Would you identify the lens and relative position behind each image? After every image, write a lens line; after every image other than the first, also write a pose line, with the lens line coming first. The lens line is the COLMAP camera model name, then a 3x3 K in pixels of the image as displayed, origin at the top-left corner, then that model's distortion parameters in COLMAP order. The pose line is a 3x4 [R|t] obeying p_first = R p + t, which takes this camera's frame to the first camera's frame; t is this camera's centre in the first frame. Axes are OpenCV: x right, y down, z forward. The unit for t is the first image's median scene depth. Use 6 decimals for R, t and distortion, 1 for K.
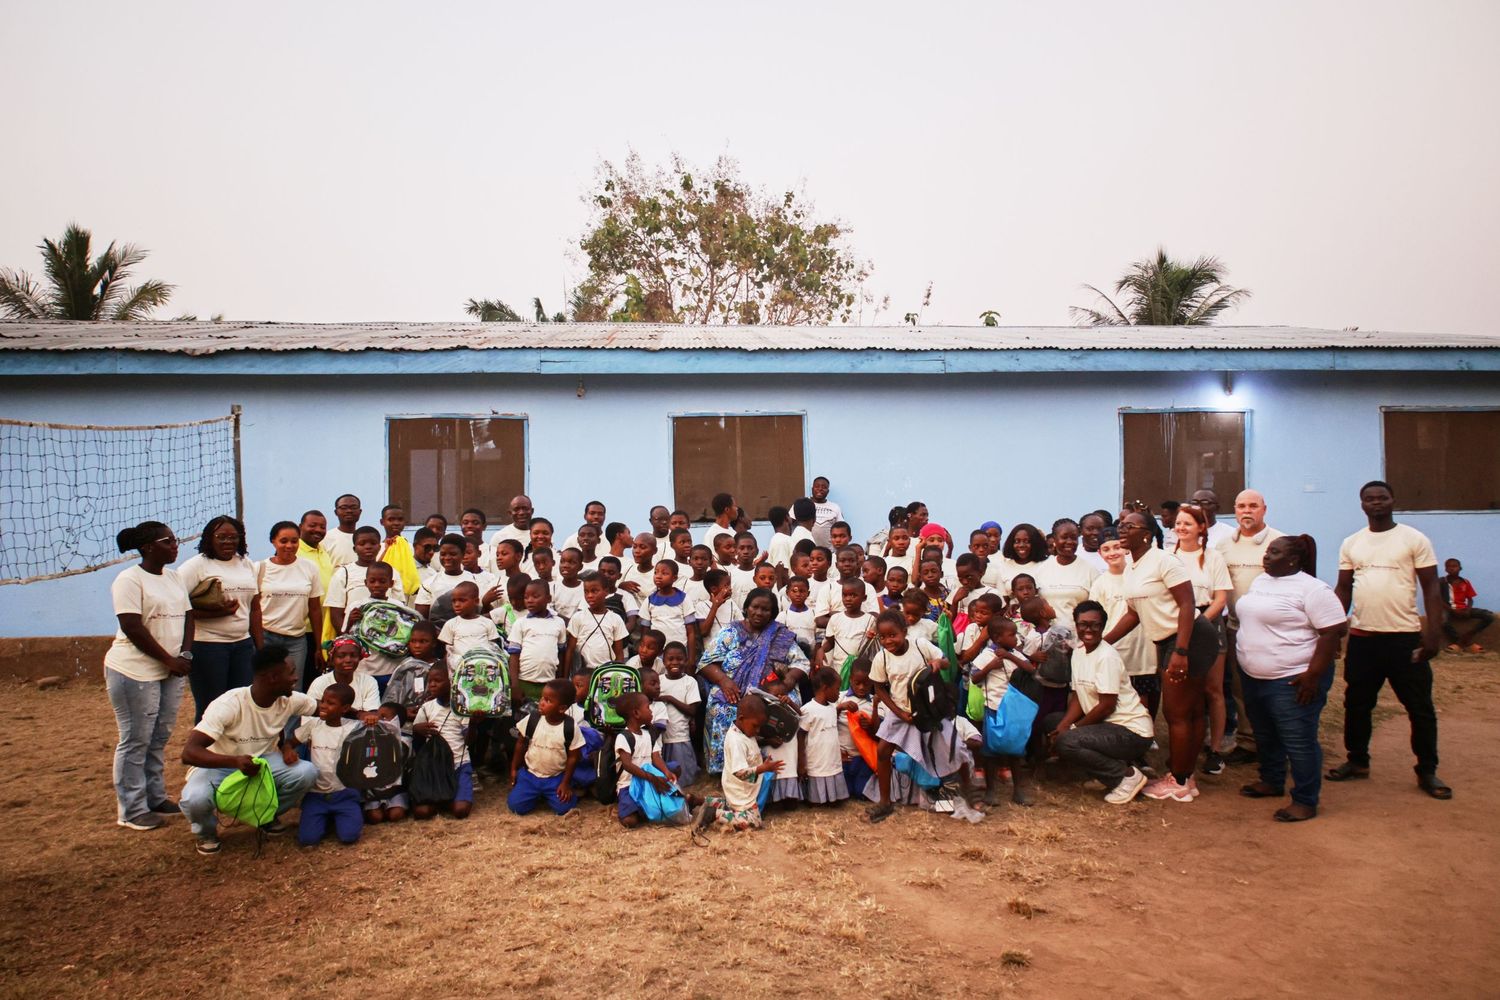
lens RADIAL K [[1037.5, 0, 746.2], [0, 1037.5, 503.1], [0, 0, 1]] dist [-0.000313, -0.004332]
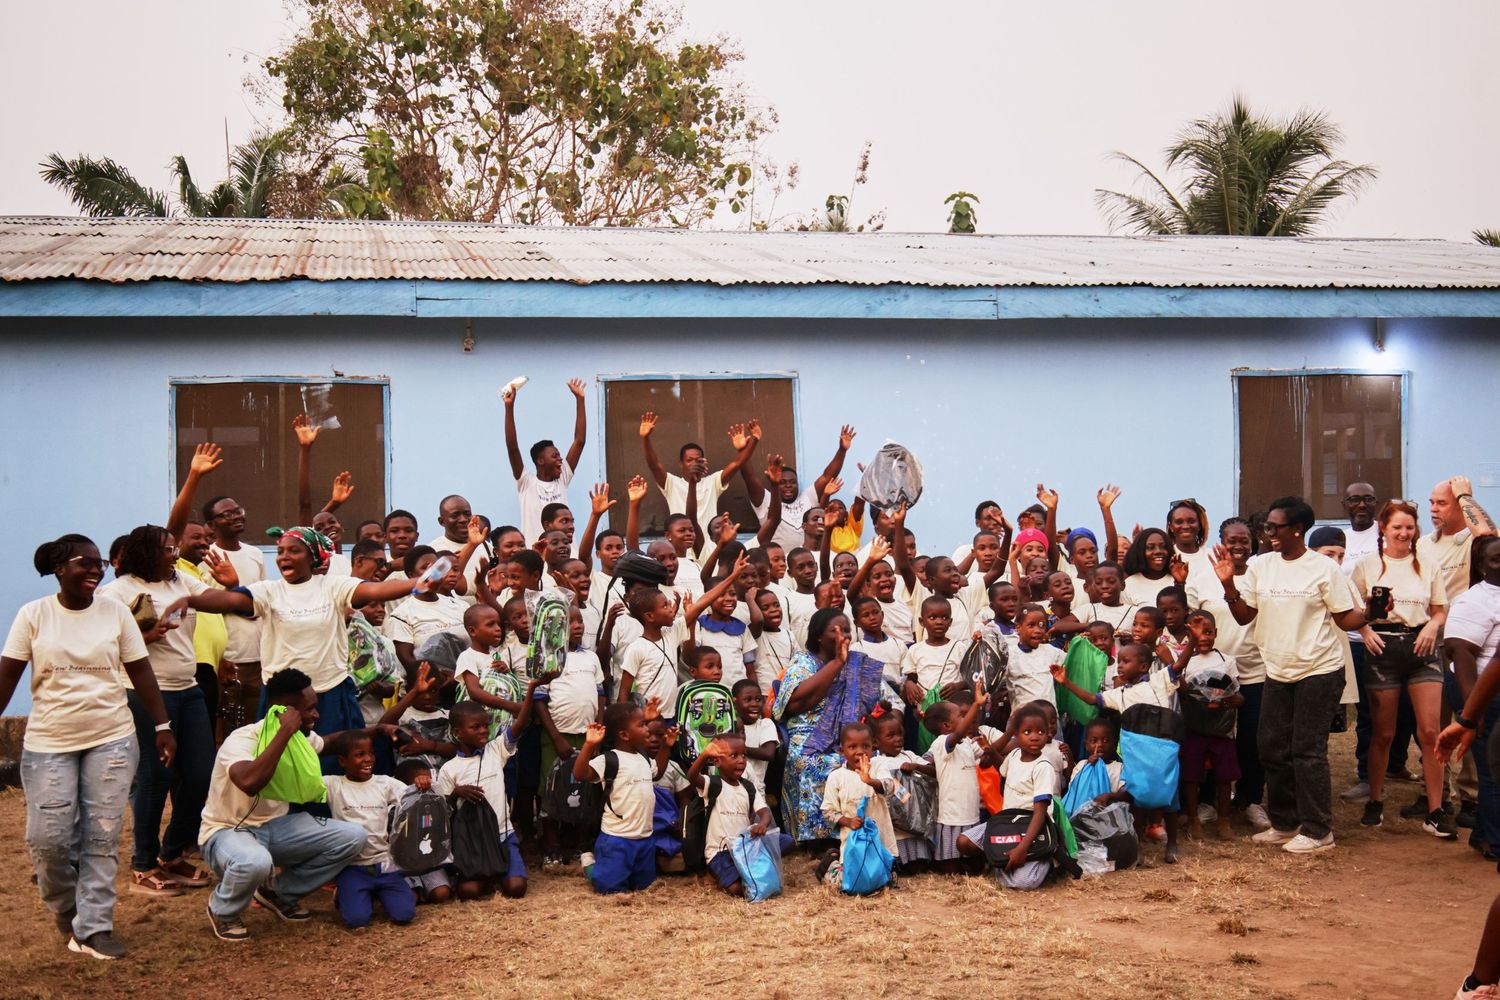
lens RADIAL K [[1898.0, 0, 772.0], [0, 1898.0, 501.8], [0, 0, 1]] dist [0.021427, 0.005261]
pose [[0.988499, -0.008863, 0.150966, -0.149933], [0.010400, 0.999902, -0.009393, 0.008119], [-0.150868, 0.010855, 0.988494, -0.236387]]
